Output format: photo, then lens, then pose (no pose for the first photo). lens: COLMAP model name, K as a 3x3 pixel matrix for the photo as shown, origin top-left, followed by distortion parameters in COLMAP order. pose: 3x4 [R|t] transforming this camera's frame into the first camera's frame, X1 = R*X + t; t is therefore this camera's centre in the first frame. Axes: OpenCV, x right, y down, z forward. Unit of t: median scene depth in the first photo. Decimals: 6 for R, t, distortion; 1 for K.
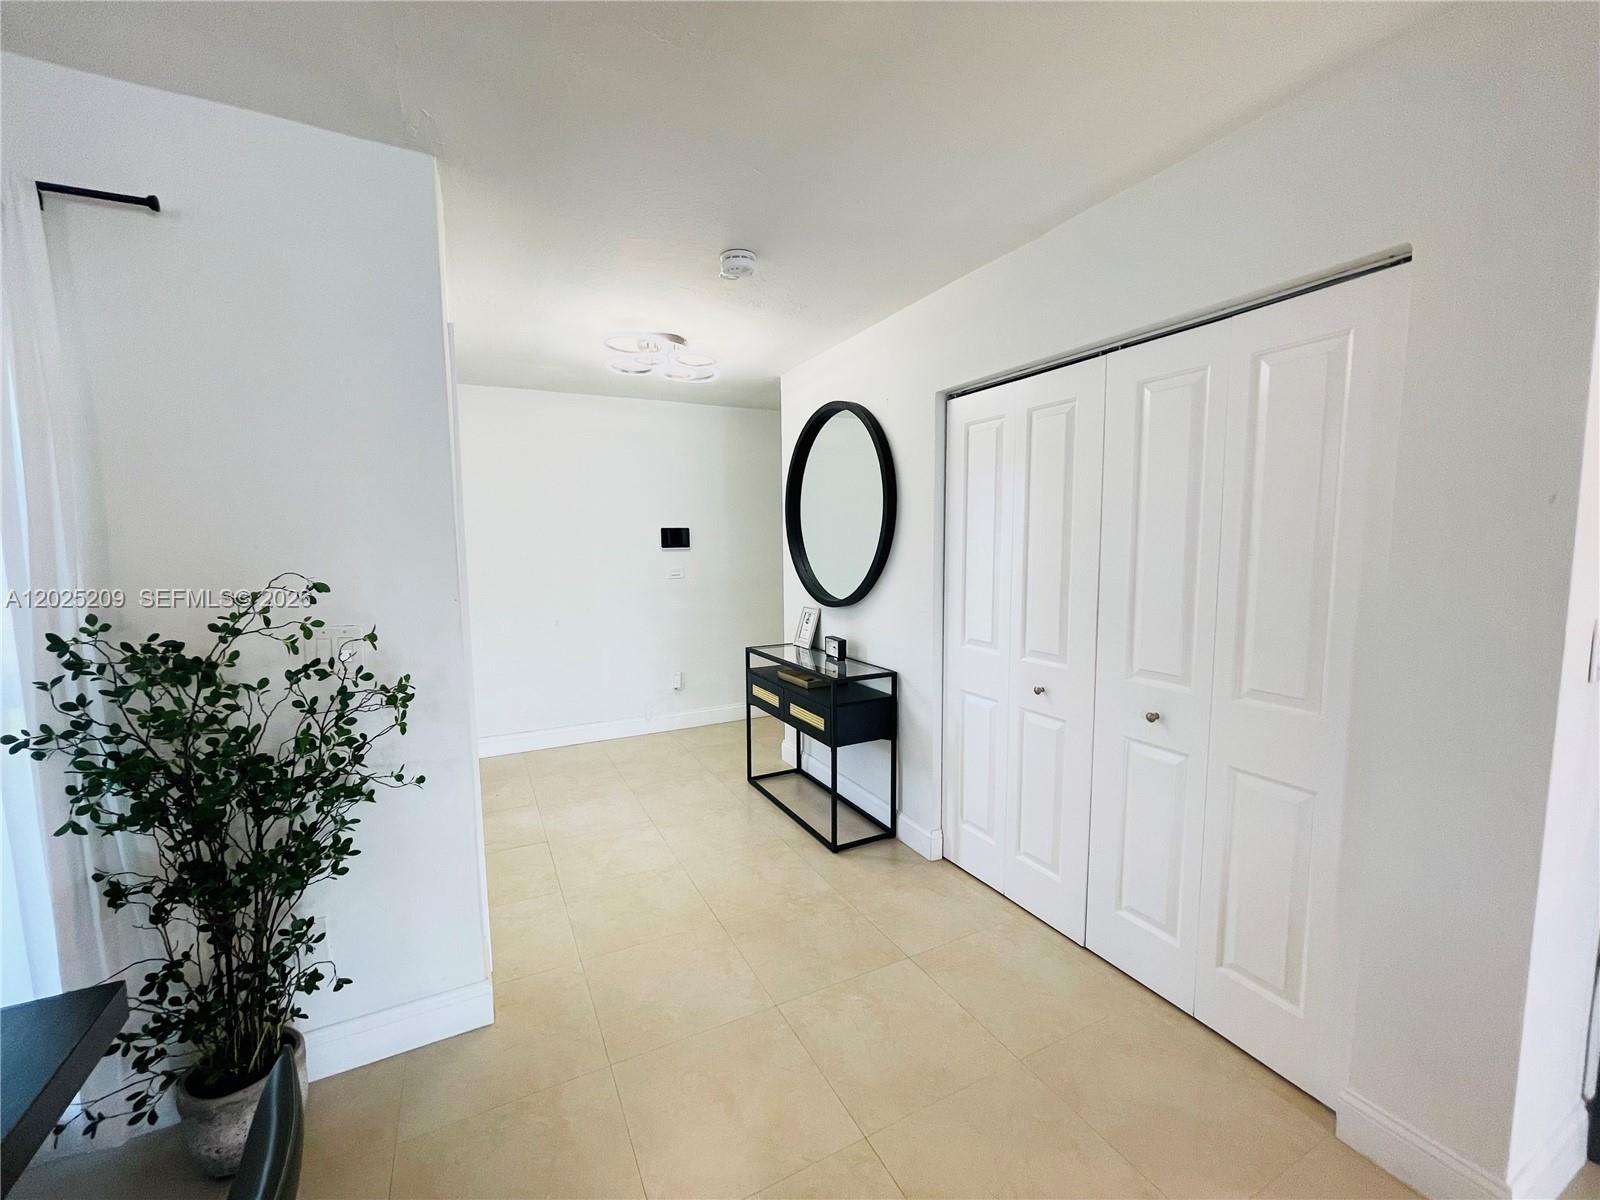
lens RADIAL K [[646.5, 0, 795.6], [0, 646.5, 607.9], [0, 0, 1]] dist [0.002272, -0.000754]
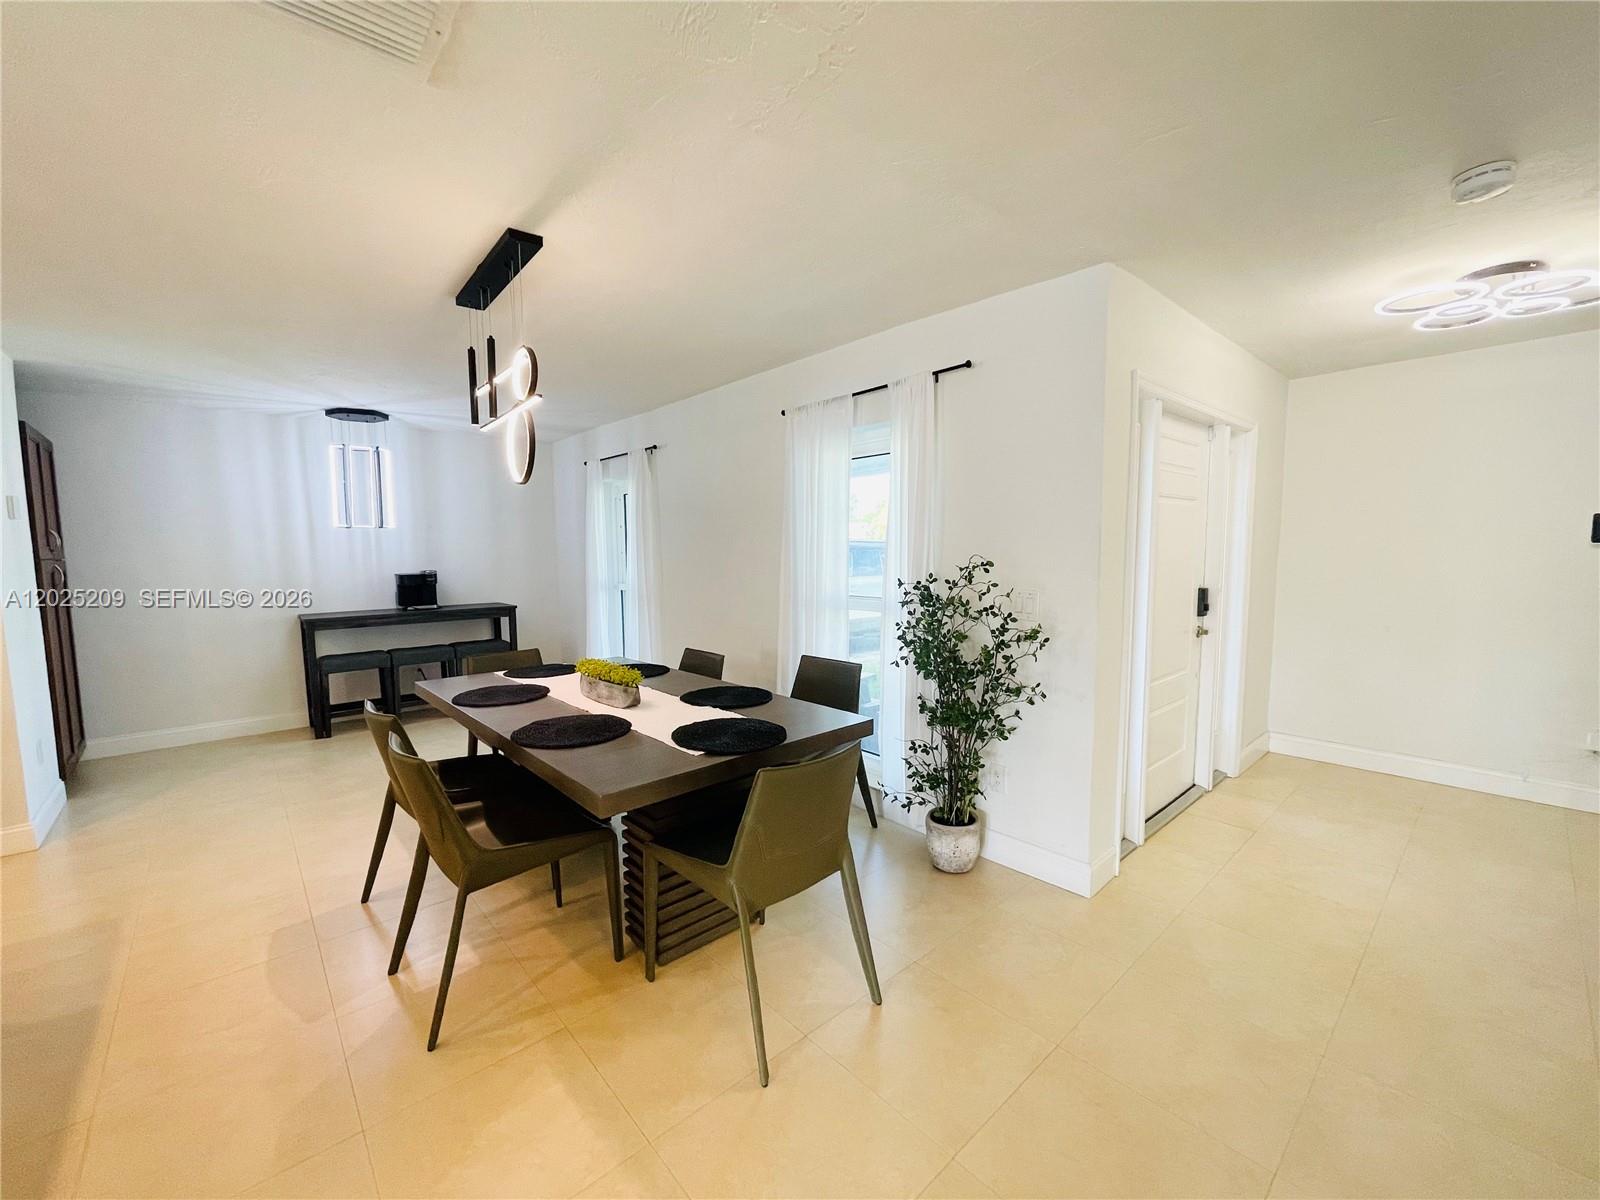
lens RADIAL K [[646.5, 0, 799.9], [0, 646.5, 605.9], [0, 0, 1]] dist [0.002272, -0.000754]
pose [[0.260939, 0.096505, -0.960519, 0.780543], [-0.092360, 0.992922, 0.074670, -0.000858], [0.960927, 0.069229, 0.268006, 0.040201]]
